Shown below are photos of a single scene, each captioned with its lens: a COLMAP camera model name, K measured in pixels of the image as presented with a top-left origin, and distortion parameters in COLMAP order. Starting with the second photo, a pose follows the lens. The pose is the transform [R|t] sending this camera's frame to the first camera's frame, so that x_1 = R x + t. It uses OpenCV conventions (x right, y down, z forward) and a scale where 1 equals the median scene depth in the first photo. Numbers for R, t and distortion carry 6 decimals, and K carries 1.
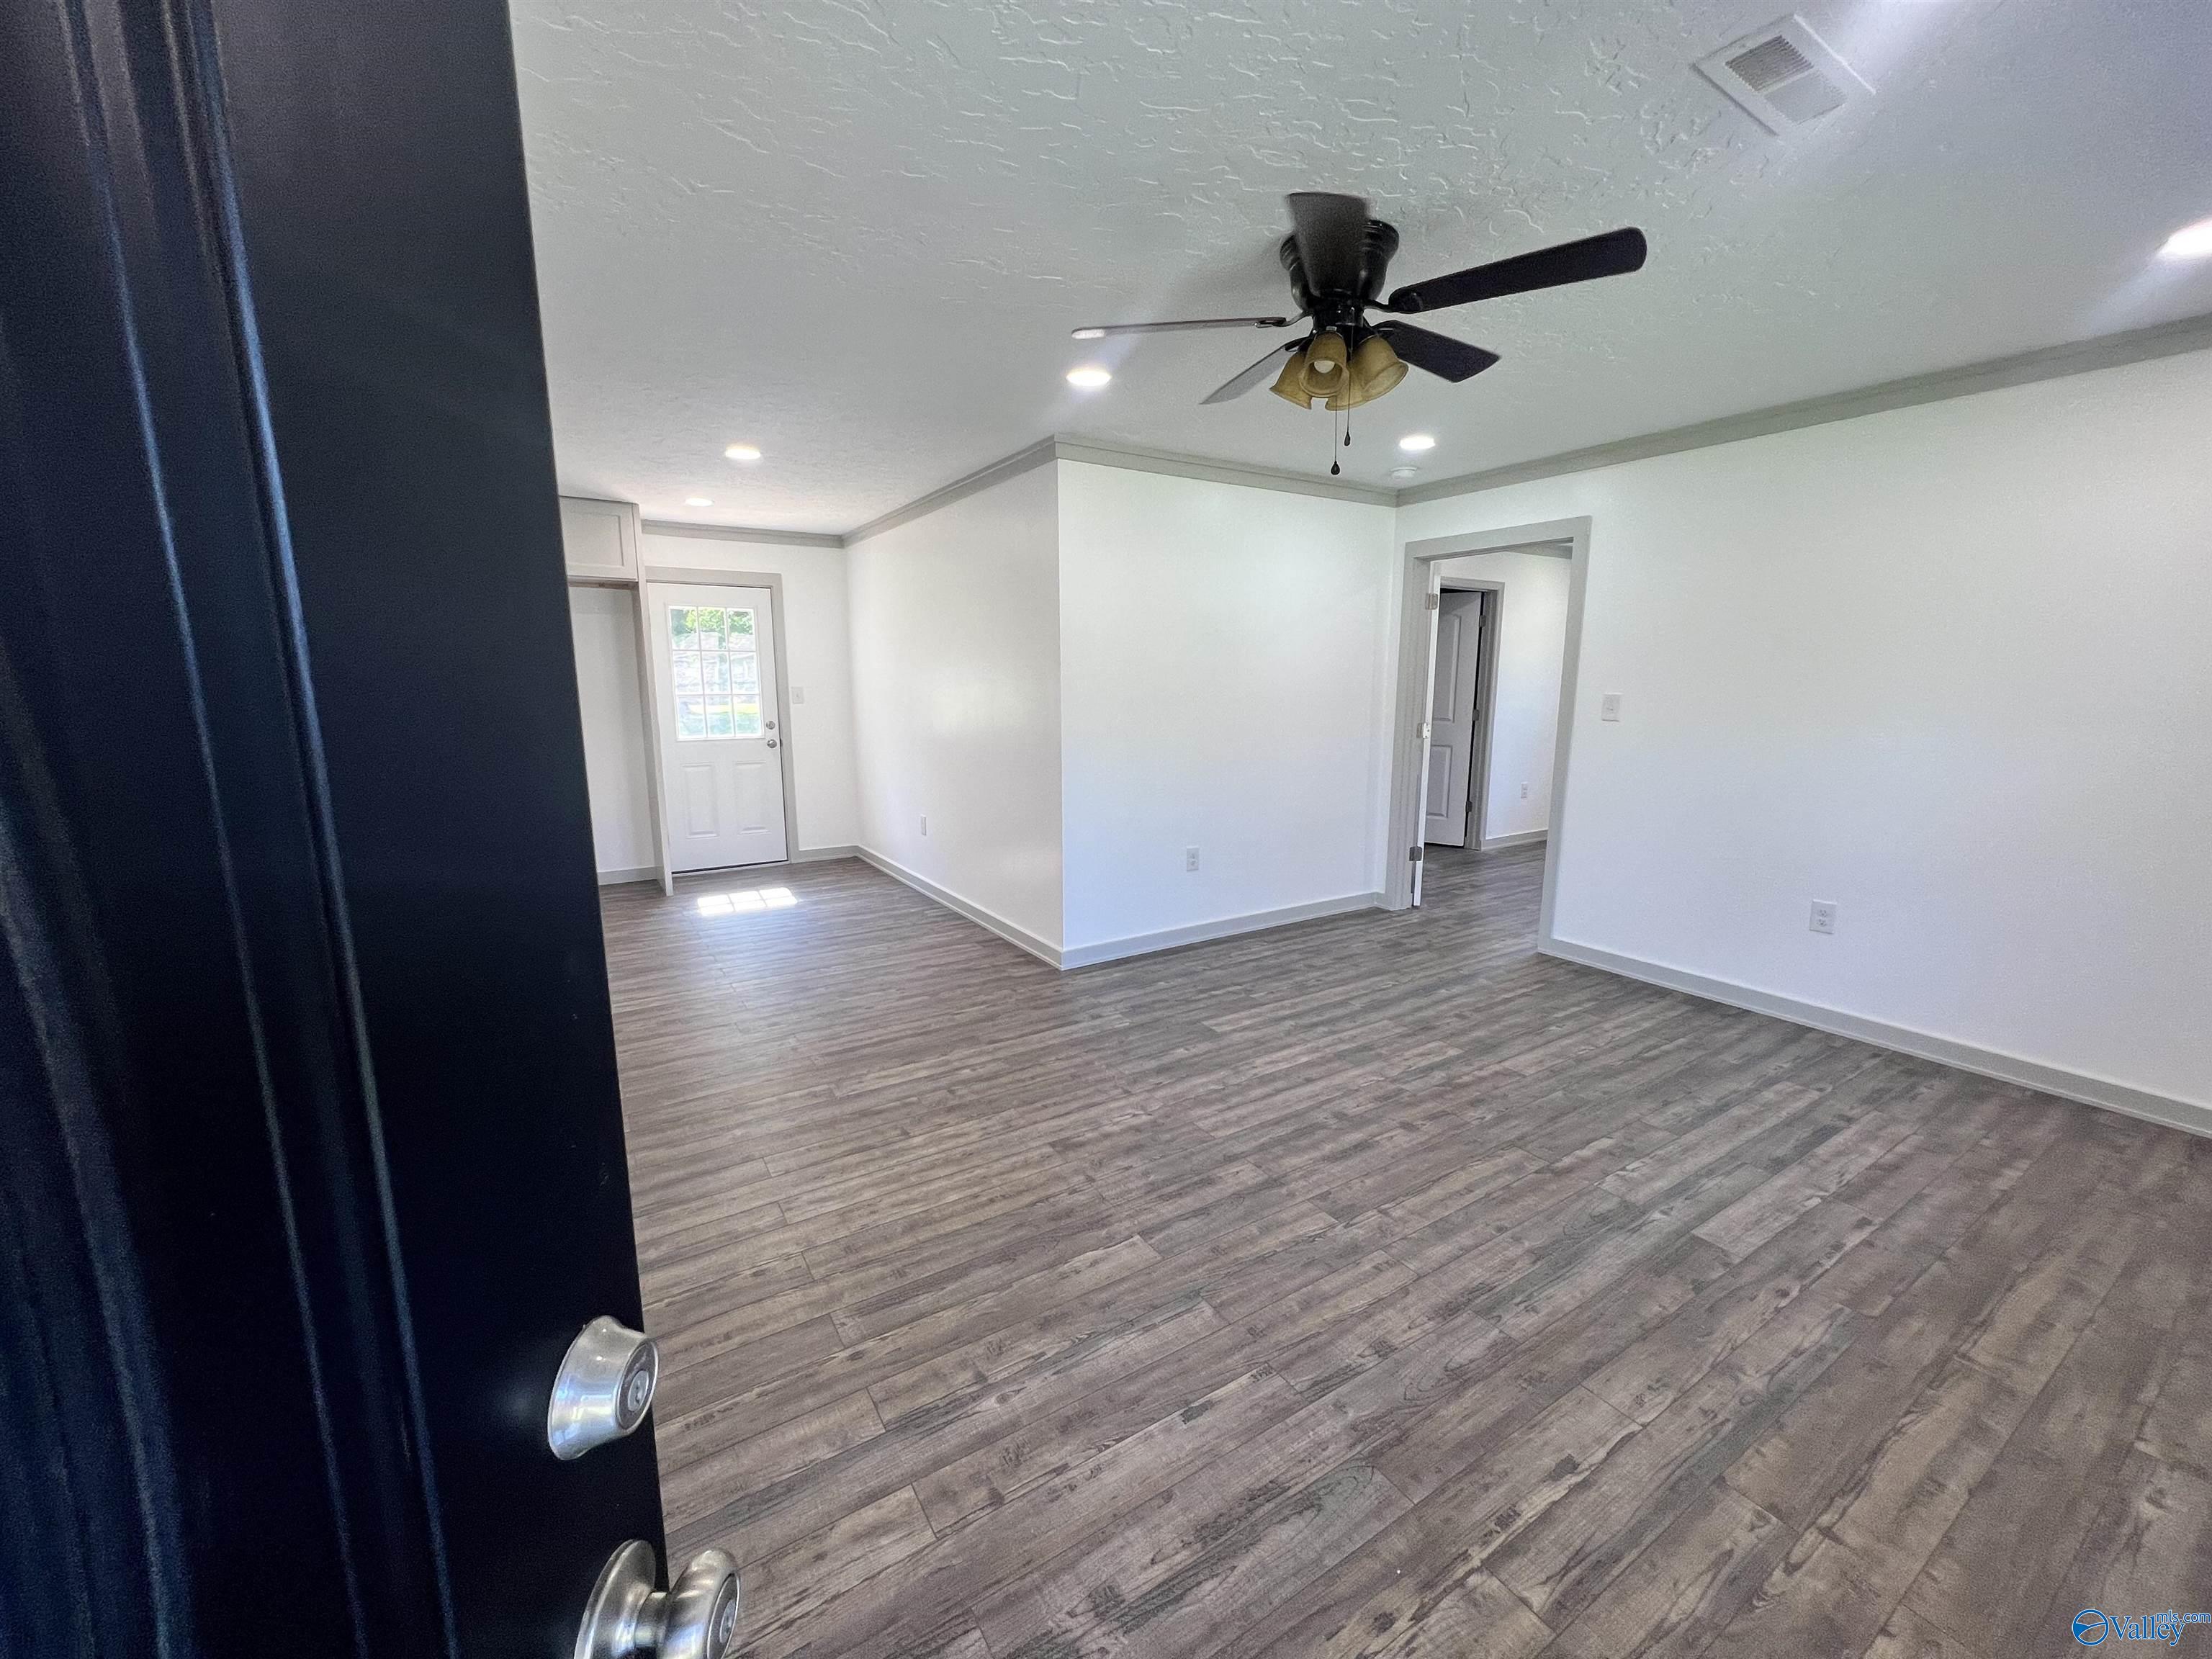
lens RADIAL K [[884.8, 0, 1106.0], [0, 884.8, 829.5], [0, 0, 1]] dist [-0.000822, 0.000292]
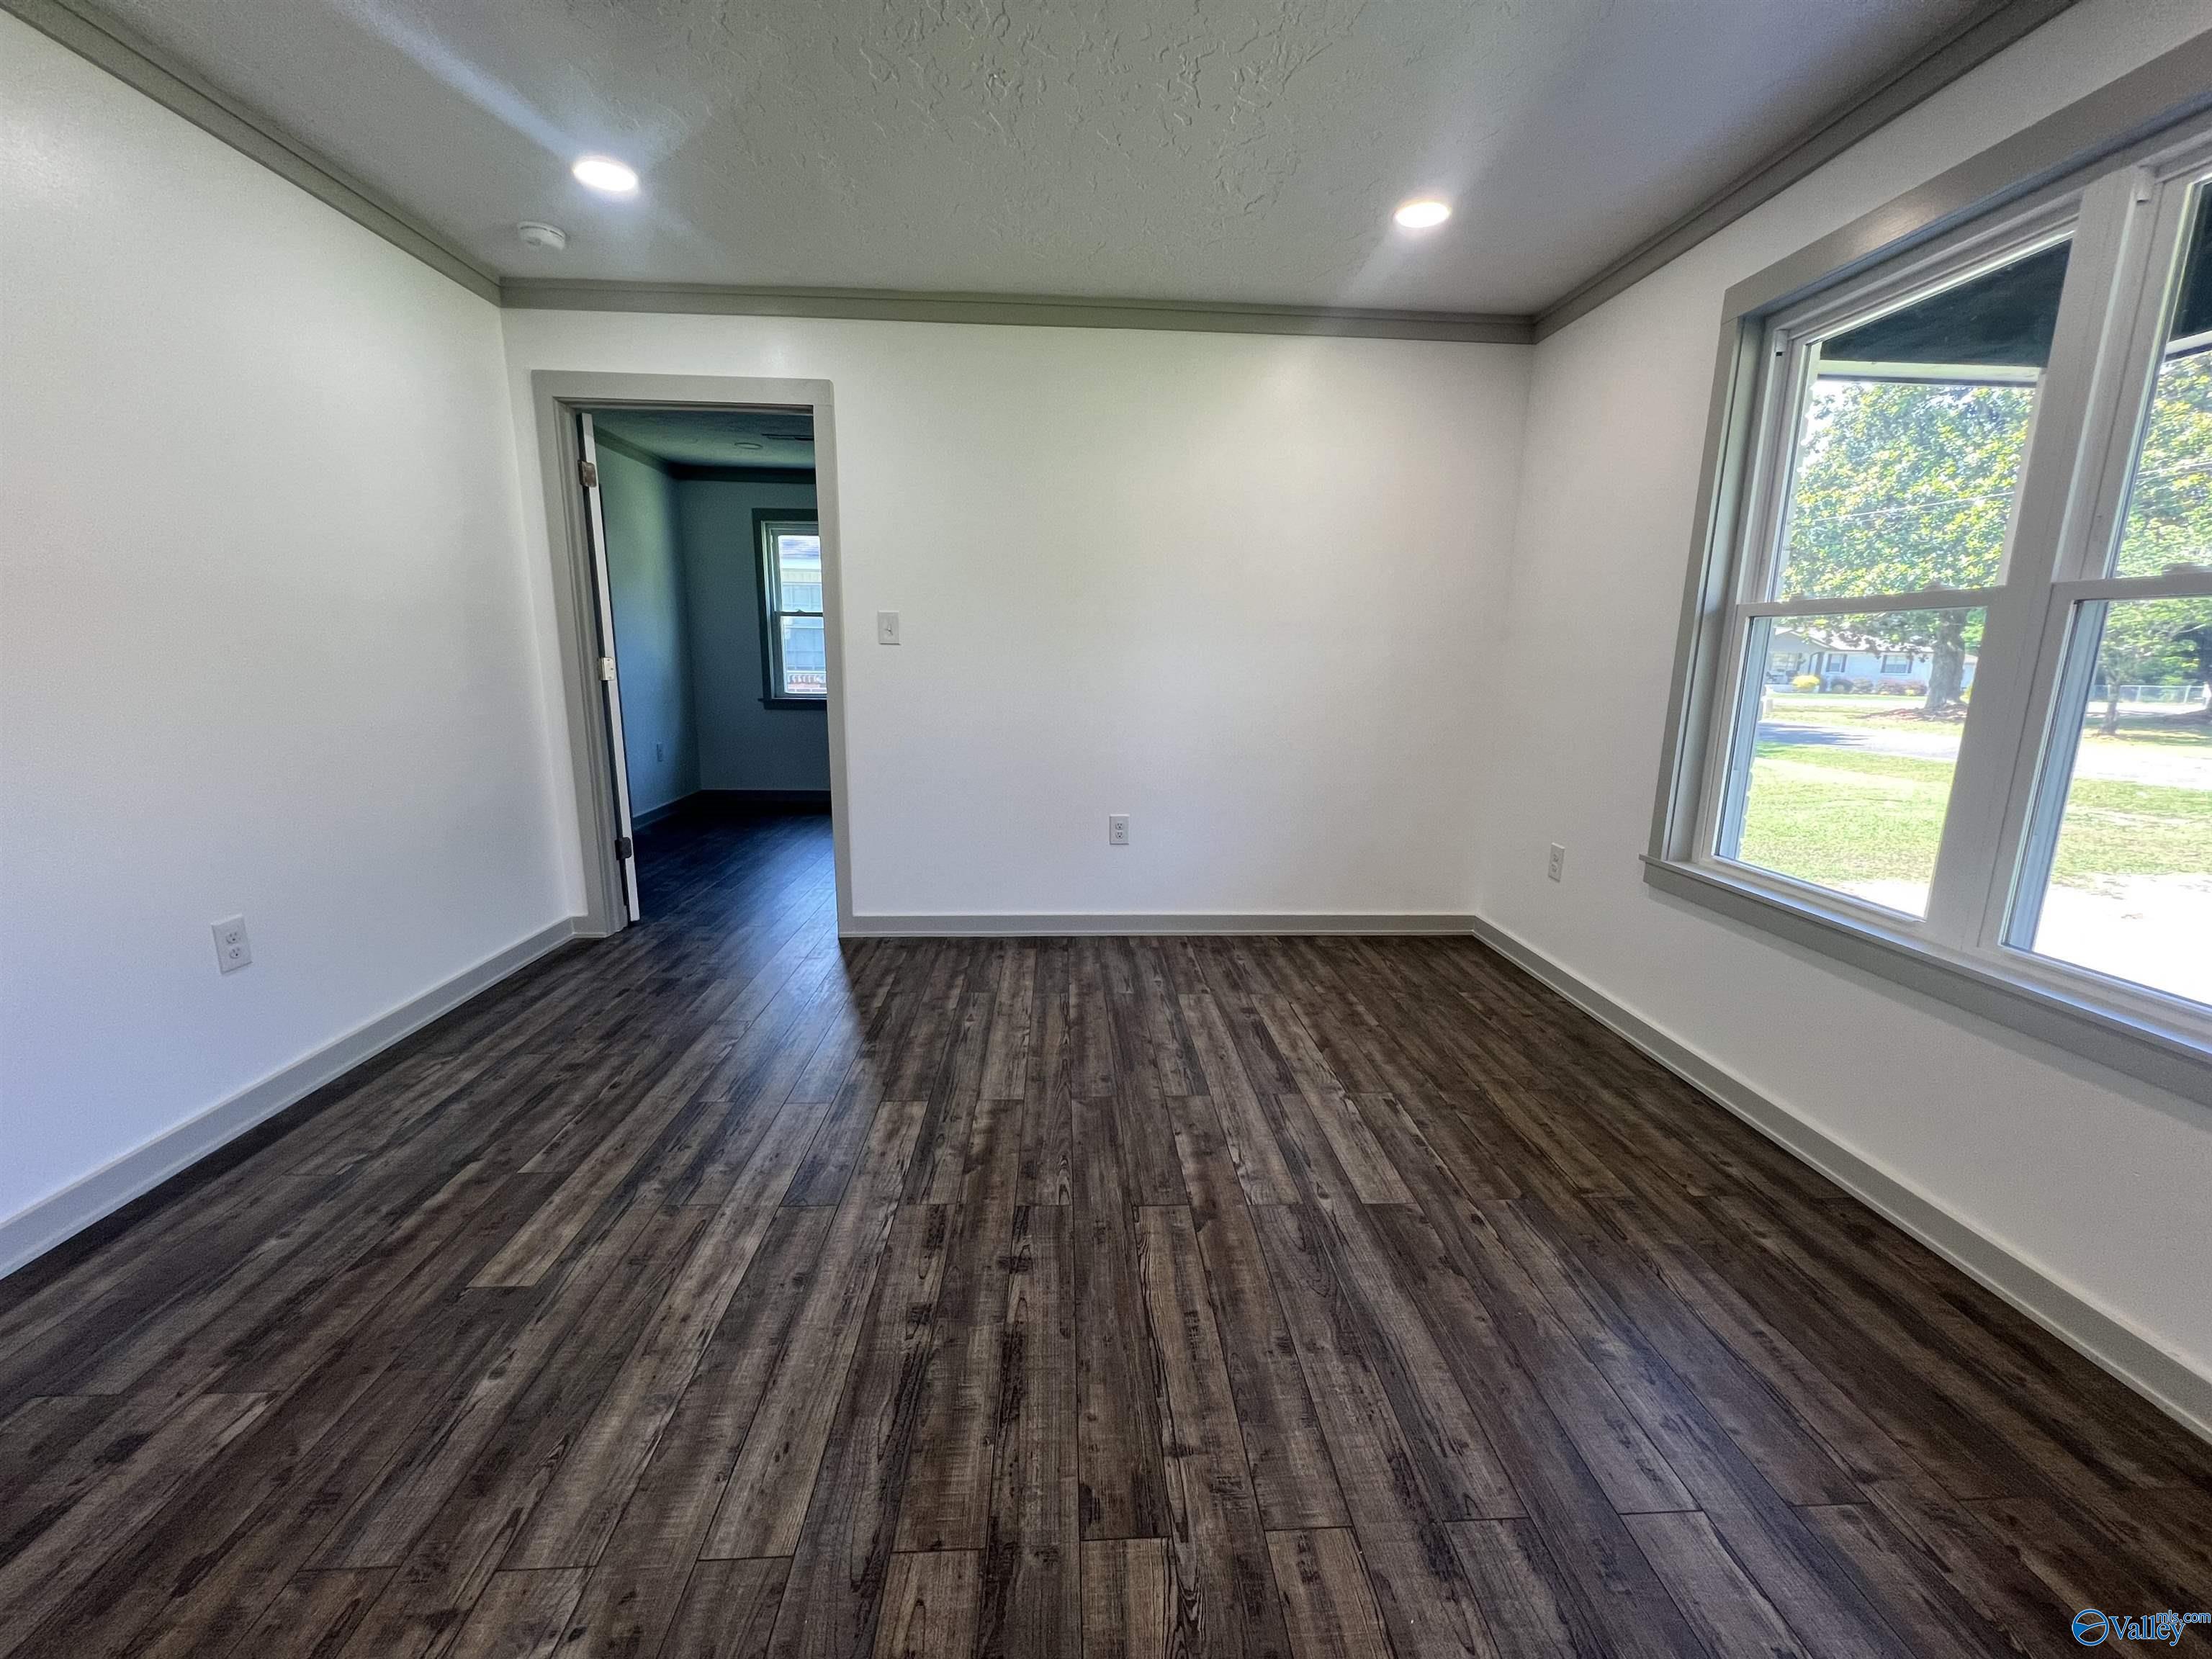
lens RADIAL K [[884.8, 0, 1106.0], [0, 884.8, 829.5], [0, 0, 1]] dist [-0.000822, 0.000292]
pose [[0.484959, -0.165804, 0.858676, -0.096040], [0.135524, 0.984250, 0.113511, -0.022908], [-0.863972, 0.061323, 0.499792, 0.538915]]
